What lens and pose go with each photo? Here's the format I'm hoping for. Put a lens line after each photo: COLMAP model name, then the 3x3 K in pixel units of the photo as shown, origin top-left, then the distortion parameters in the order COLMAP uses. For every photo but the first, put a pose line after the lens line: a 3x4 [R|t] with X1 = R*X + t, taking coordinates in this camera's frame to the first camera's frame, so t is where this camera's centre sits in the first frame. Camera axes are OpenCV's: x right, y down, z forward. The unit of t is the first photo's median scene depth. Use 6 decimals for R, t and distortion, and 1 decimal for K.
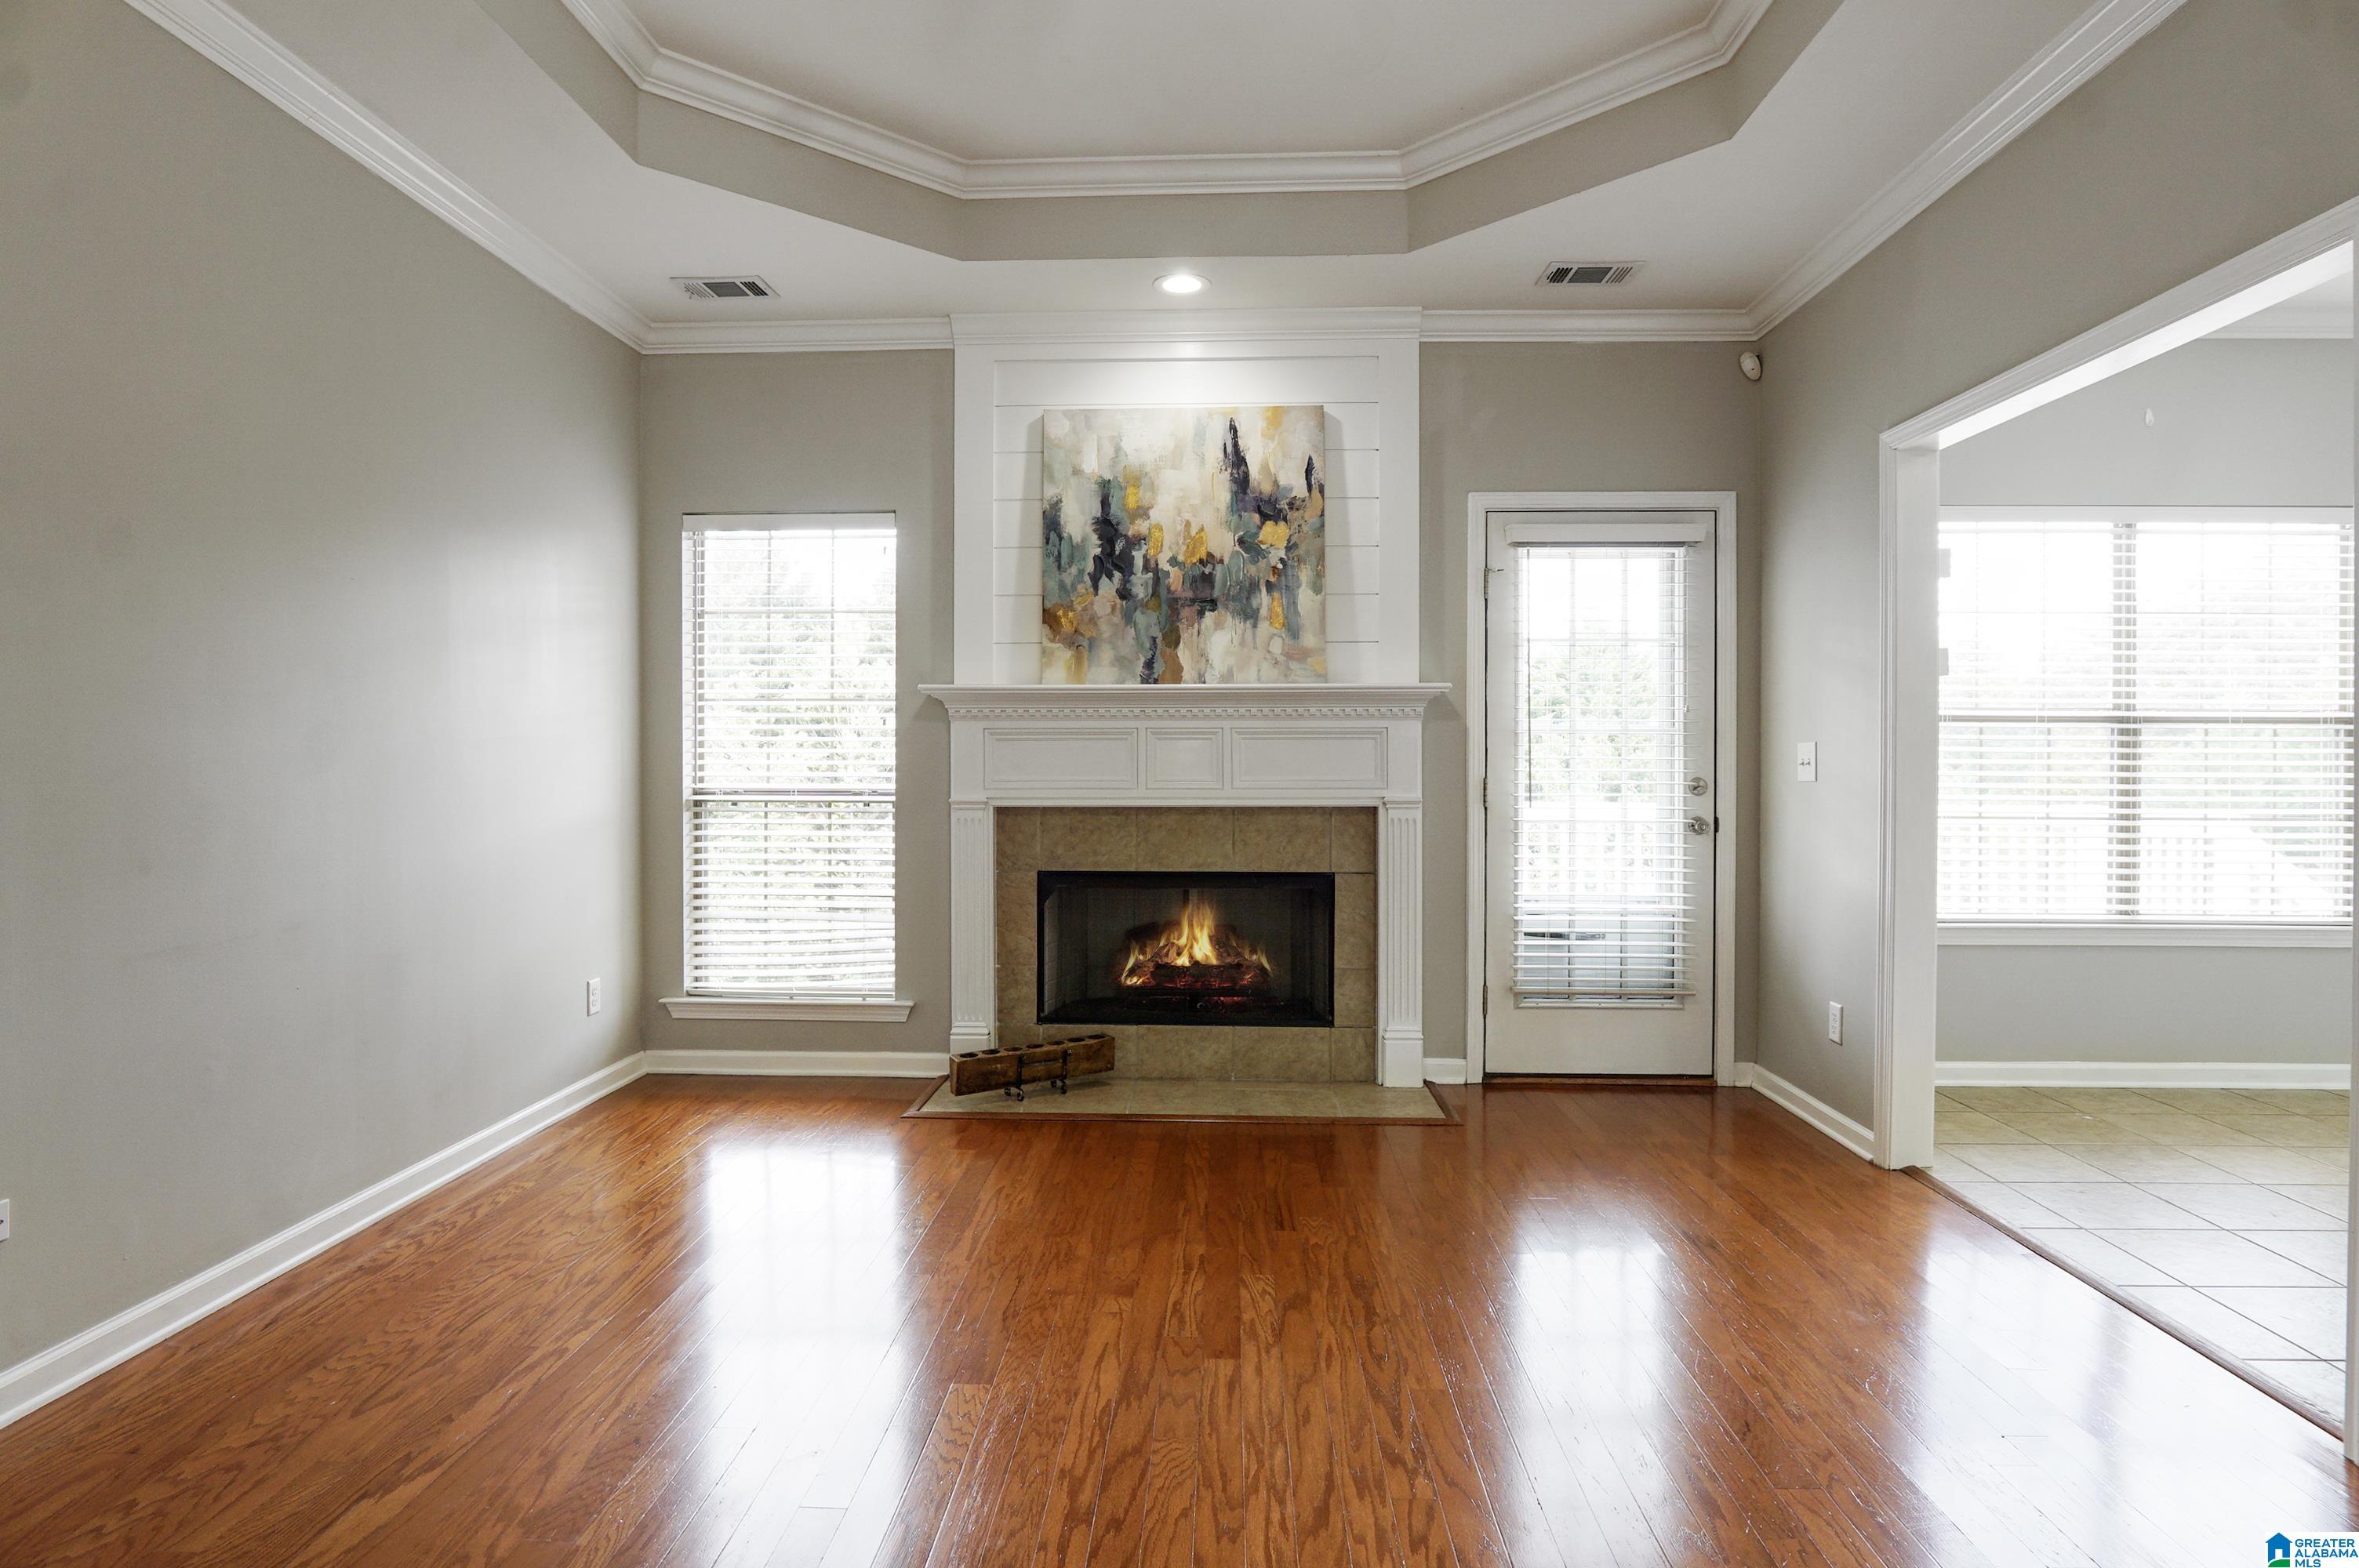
lens RADIAL K [[1266.4, 0, 1173.3], [0, 1266.4, 763.9], [0, 0, 1]] dist [-0.030653, 0.006407]
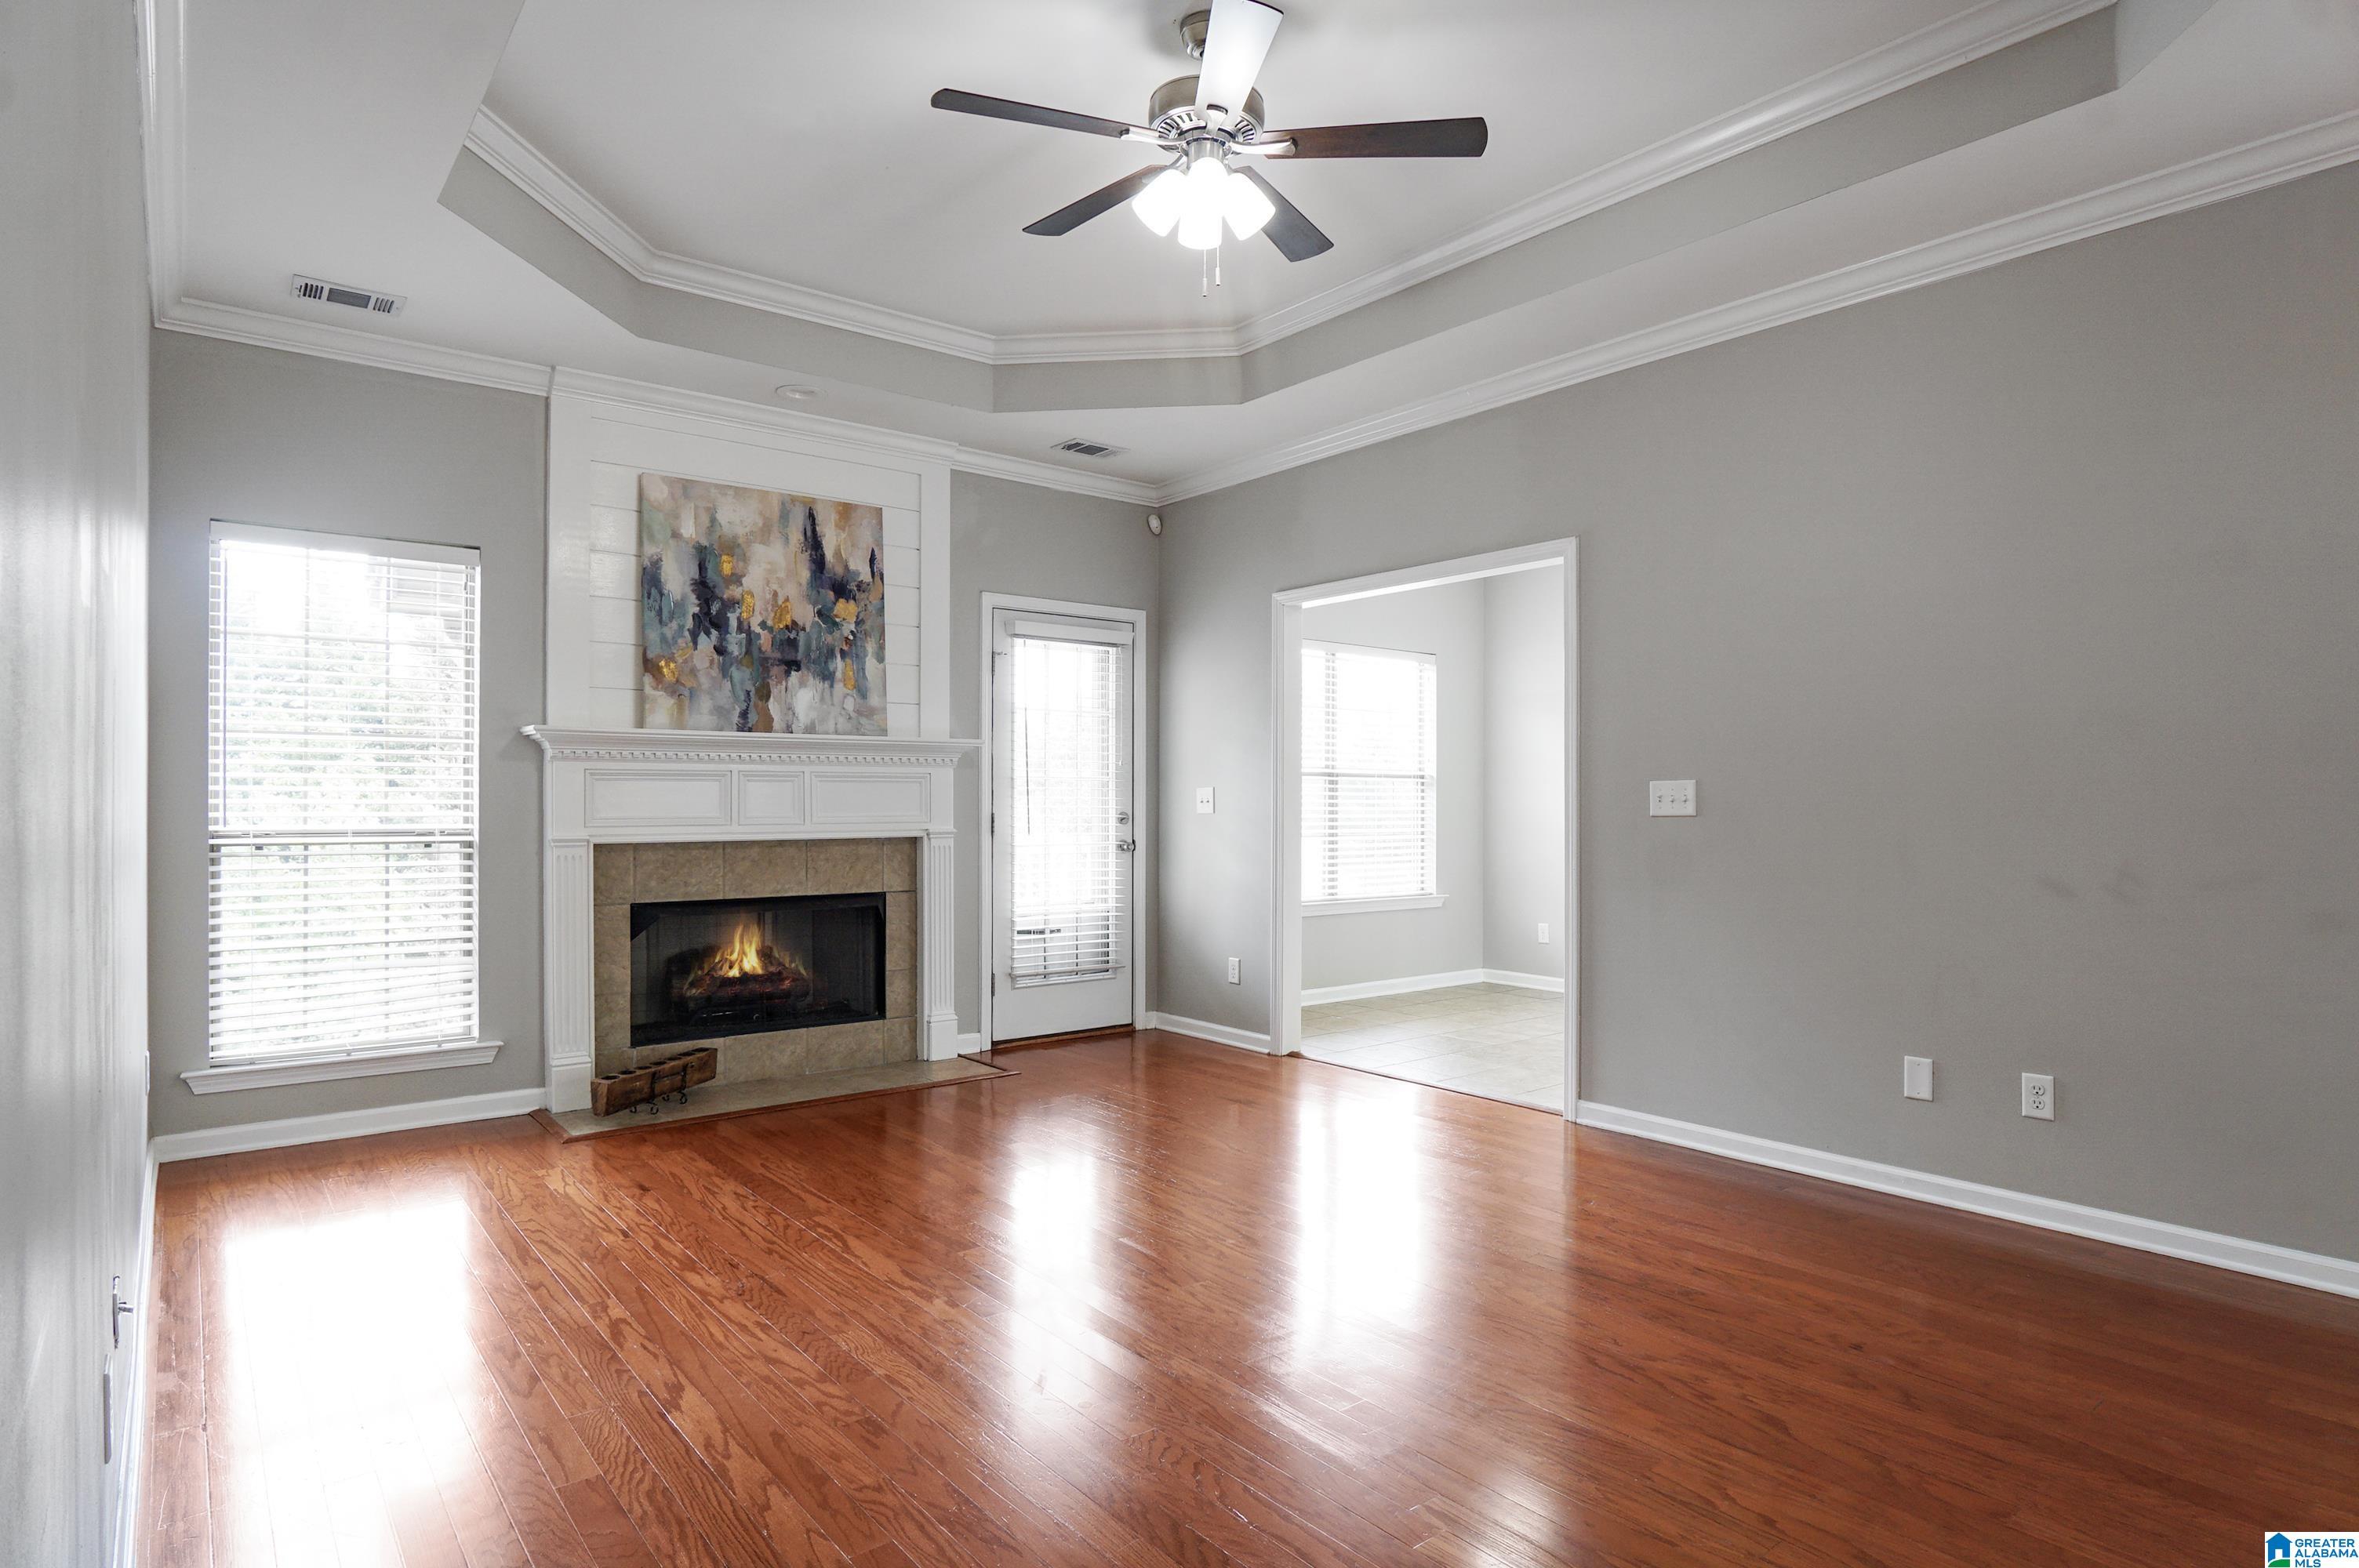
lens RADIAL K [[1266.4, 0, 1174.6], [0, 1266.4, 797.9], [0, 0, 1]] dist [-0.030653, 0.006407]
pose [[0.753890, 0.001754, 0.656998, -0.466041], [0.002974, 0.999977, -0.006082, 0.003713], [-0.656994, 0.006539, 0.753867, -0.100125]]
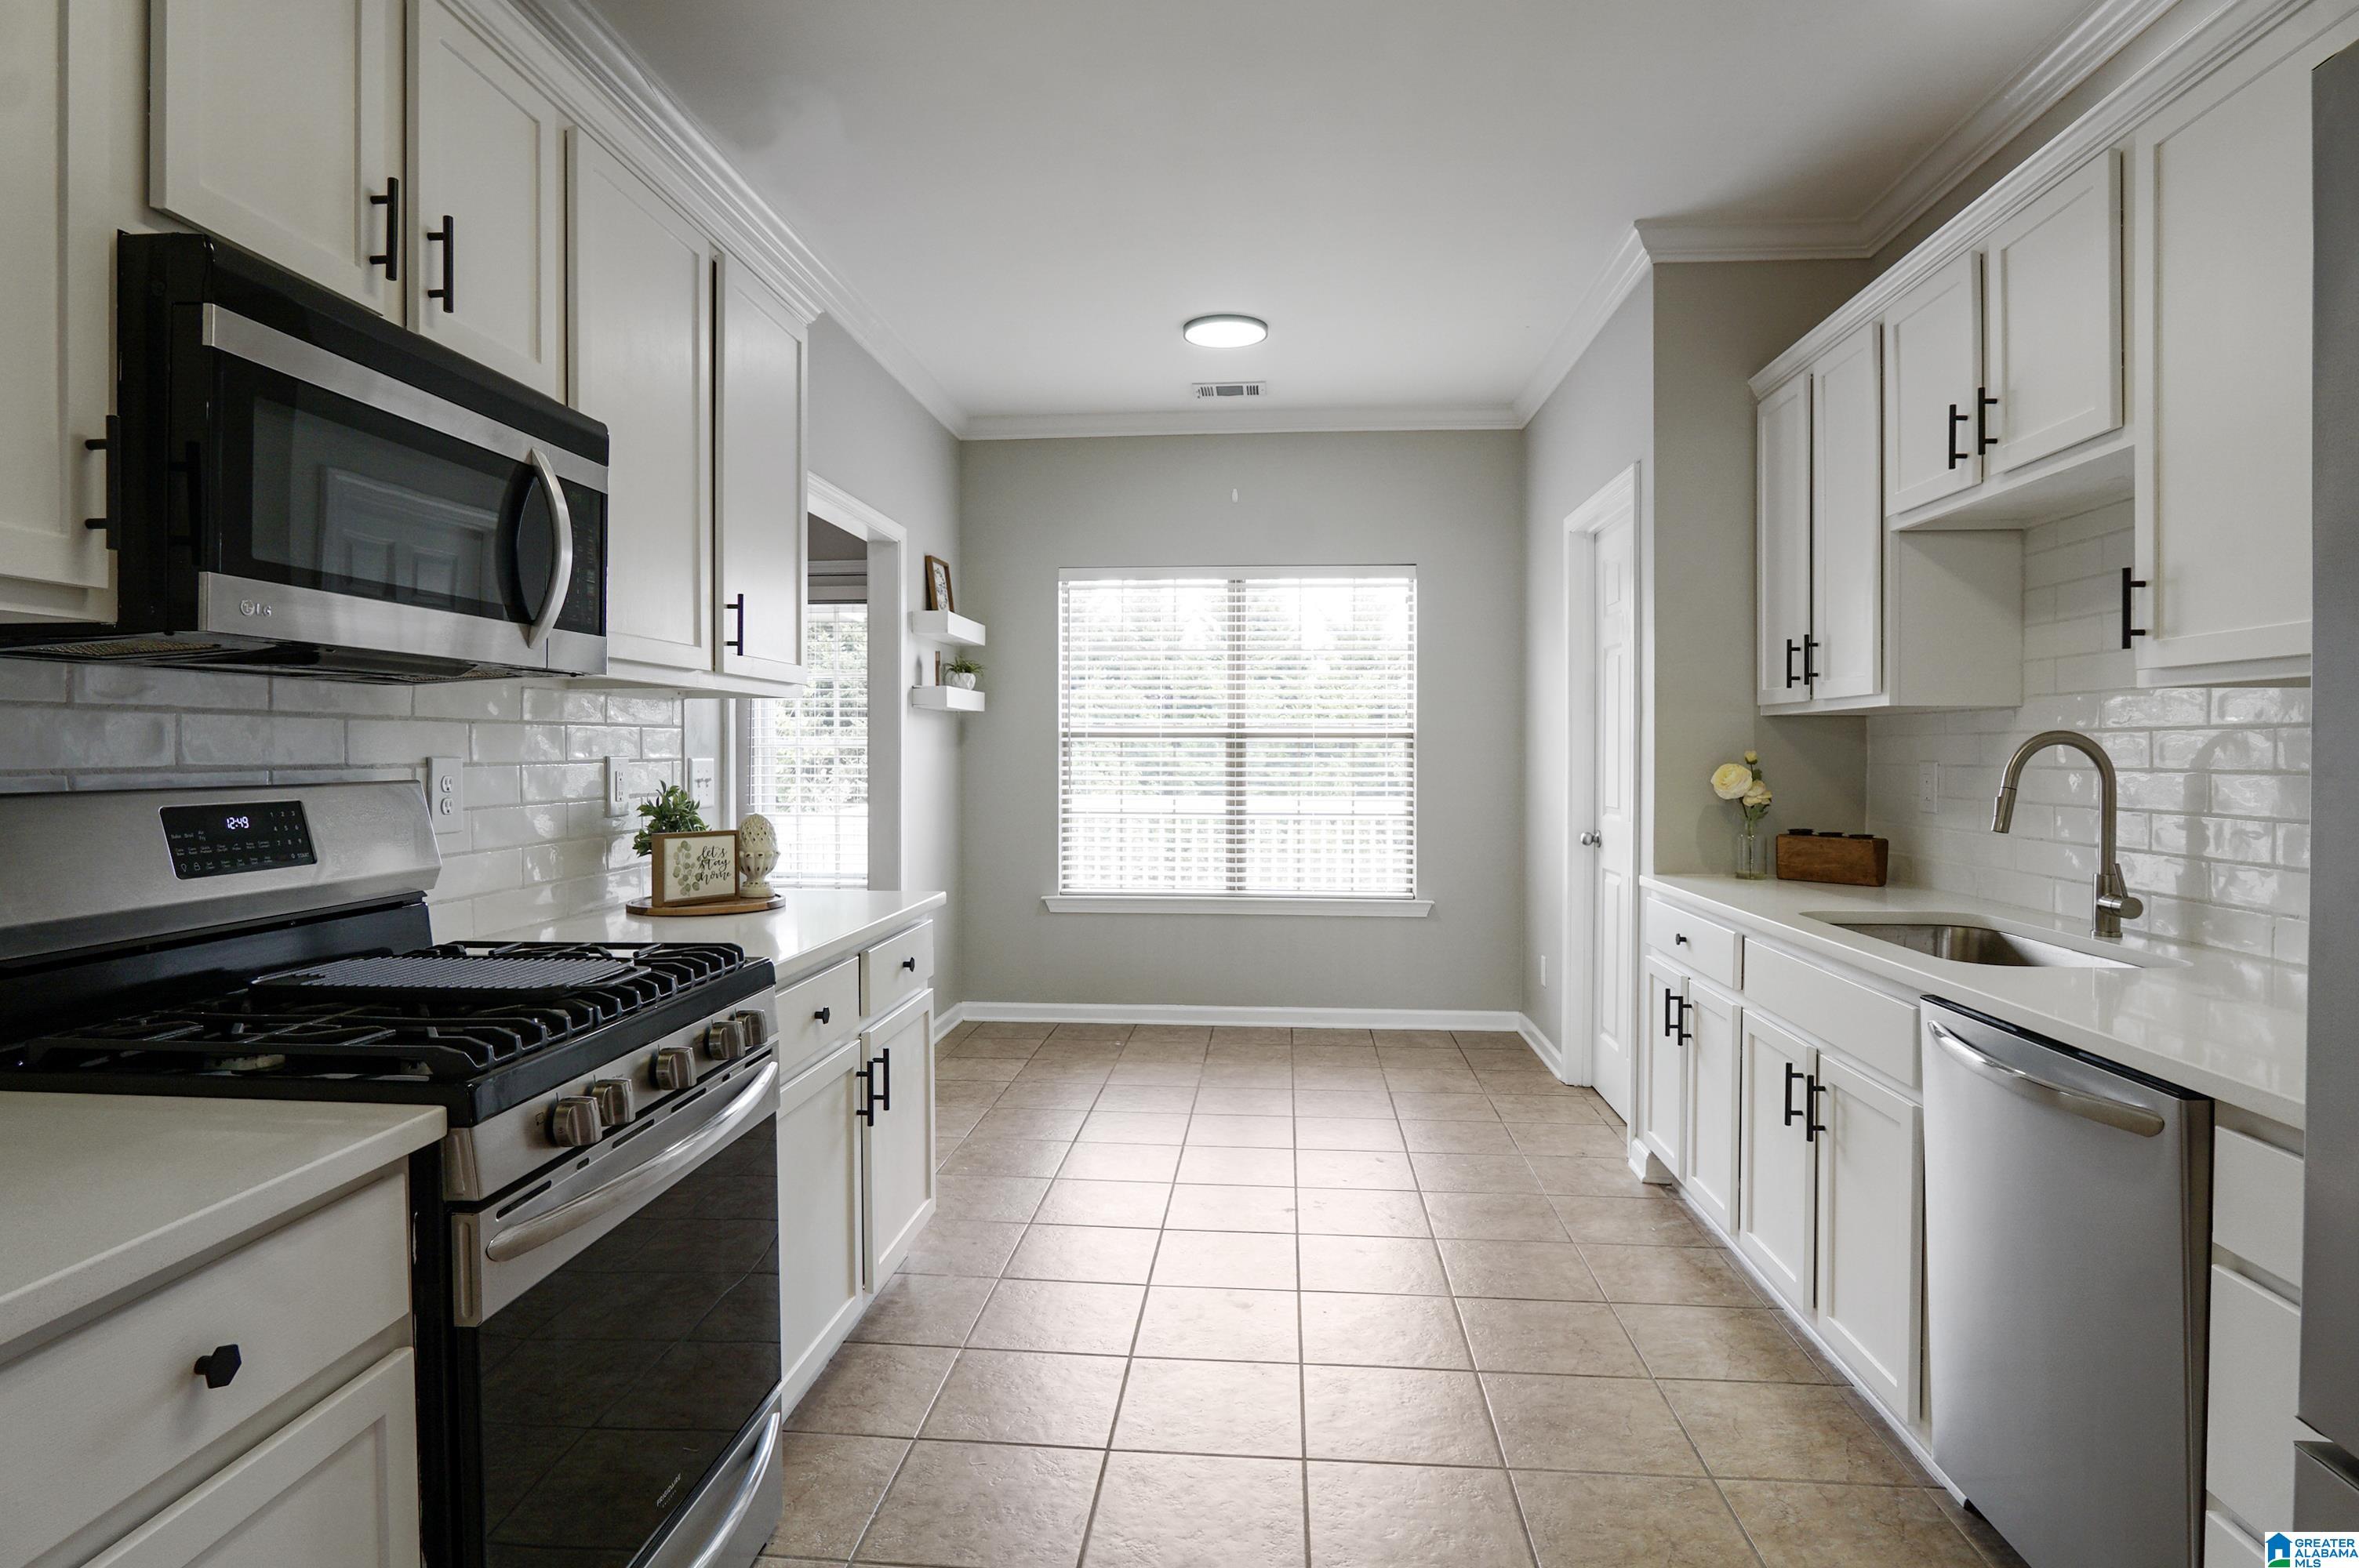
lens RADIAL K [[1266.4, 0, 1186.1], [0, 1266.4, 768.3], [0, 0, 1]] dist [-0.030653, 0.006407]
pose [[0.999607, -0.000585, -0.028044, 0.757061], [0.000915, 0.999930, 0.011768, -0.017358], [0.028035, -0.011789, 0.999537, -0.281817]]
